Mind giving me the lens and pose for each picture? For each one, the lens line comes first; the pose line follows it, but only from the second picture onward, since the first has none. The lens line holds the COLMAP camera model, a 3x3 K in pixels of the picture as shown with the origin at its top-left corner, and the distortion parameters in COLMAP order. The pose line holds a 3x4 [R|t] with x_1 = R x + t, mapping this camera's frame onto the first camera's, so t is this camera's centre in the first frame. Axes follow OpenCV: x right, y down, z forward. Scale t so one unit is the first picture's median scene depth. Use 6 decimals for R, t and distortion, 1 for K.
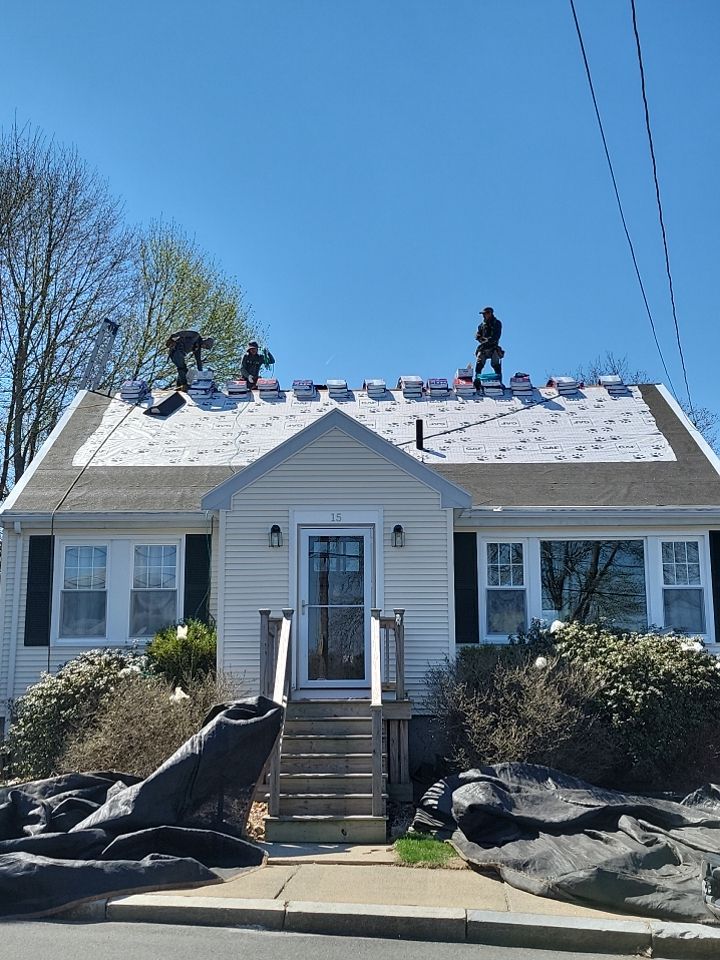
lens RADIAL K [[1185.1, 0, 343.4], [0, 1185.1, 484.4], [0, 0, 1]] dist [0.093920, -0.040259]
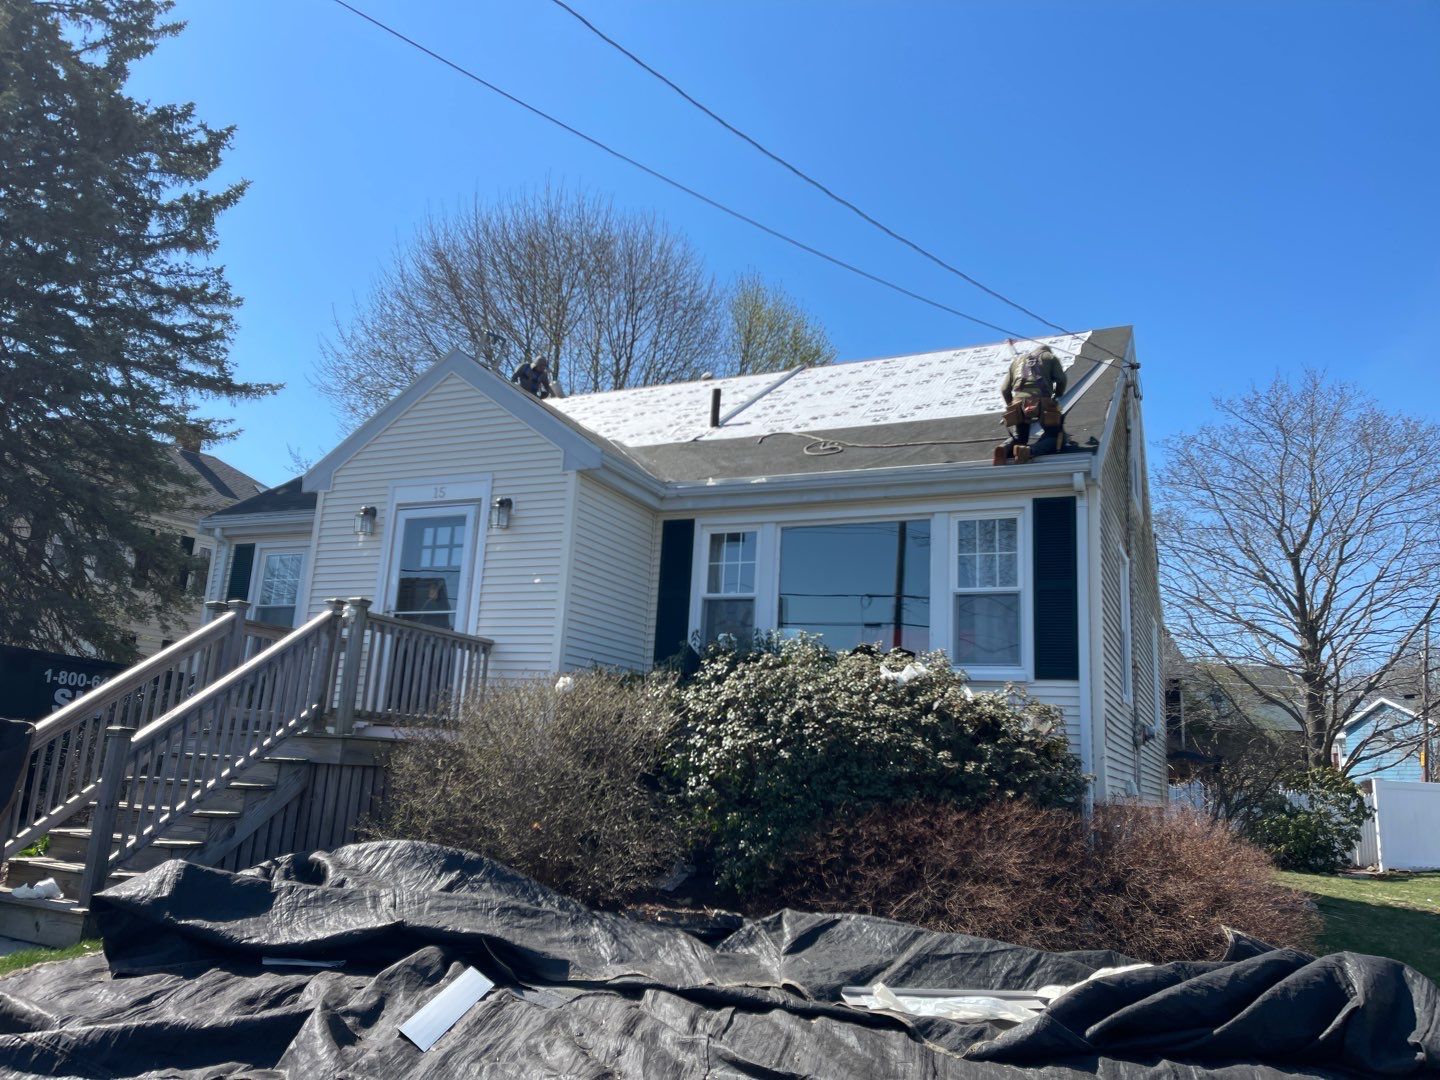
lens RADIAL K [[1086.9, 0, 688.4], [0, 1086.9, 530.8], [0, 0, 1]] dist [0.110884, -0.120140]
pose [[0.901298, -0.037440, -0.431578, 0.410314], [0.015639, 0.998421, -0.053954, 0.087339], [0.432916, 0.041879, 0.900461, 0.440117]]
